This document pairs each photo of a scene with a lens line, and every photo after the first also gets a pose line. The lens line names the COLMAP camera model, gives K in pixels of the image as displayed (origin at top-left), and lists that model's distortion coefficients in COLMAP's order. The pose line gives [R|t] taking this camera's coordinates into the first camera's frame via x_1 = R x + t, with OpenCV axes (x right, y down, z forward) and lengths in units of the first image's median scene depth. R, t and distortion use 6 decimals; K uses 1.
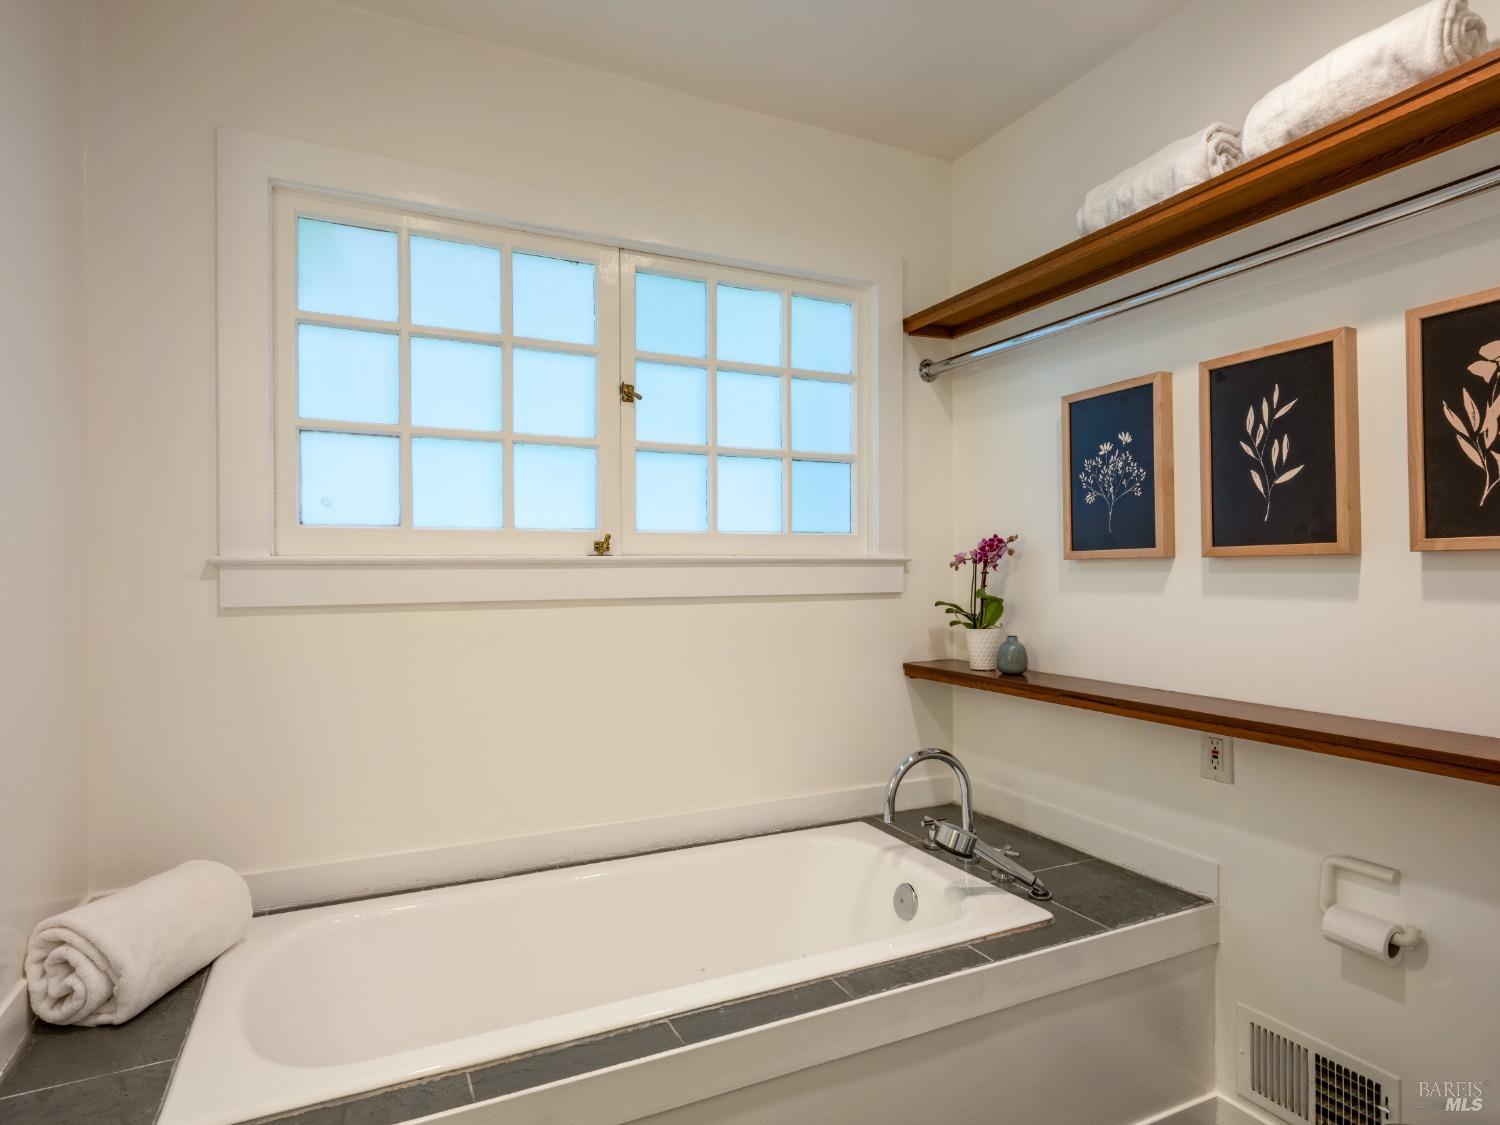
lens RADIAL K [[804.4, 0, 748.4], [0, 804.4, 565.2], [0, 0, 1]] dist [0.006252, -0.007063]
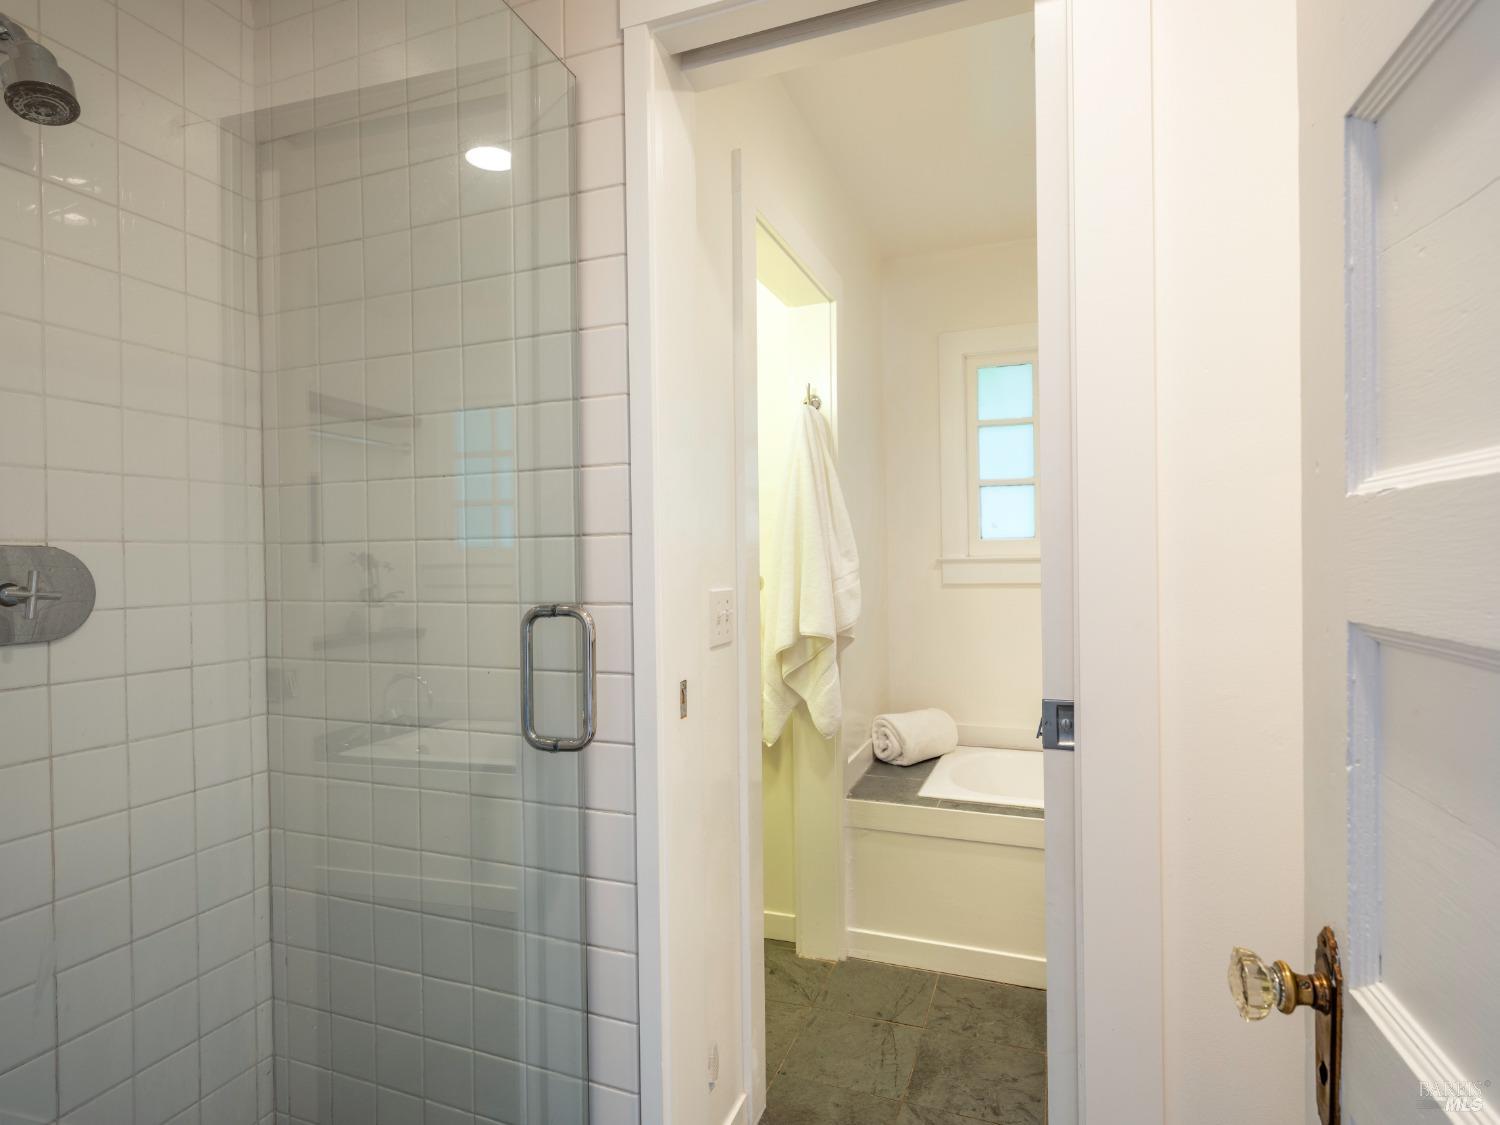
lens RADIAL K [[804.4, 0, 748.4], [0, 804.4, 565.2], [0, 0, 1]] dist [0.006252, -0.007063]
pose [[0.675979, -0.003862, -0.736911, 0.570014], [0.011913, 0.999913, 0.005688, -0.011081], [0.736825, -0.012624, 0.675966, -0.817329]]
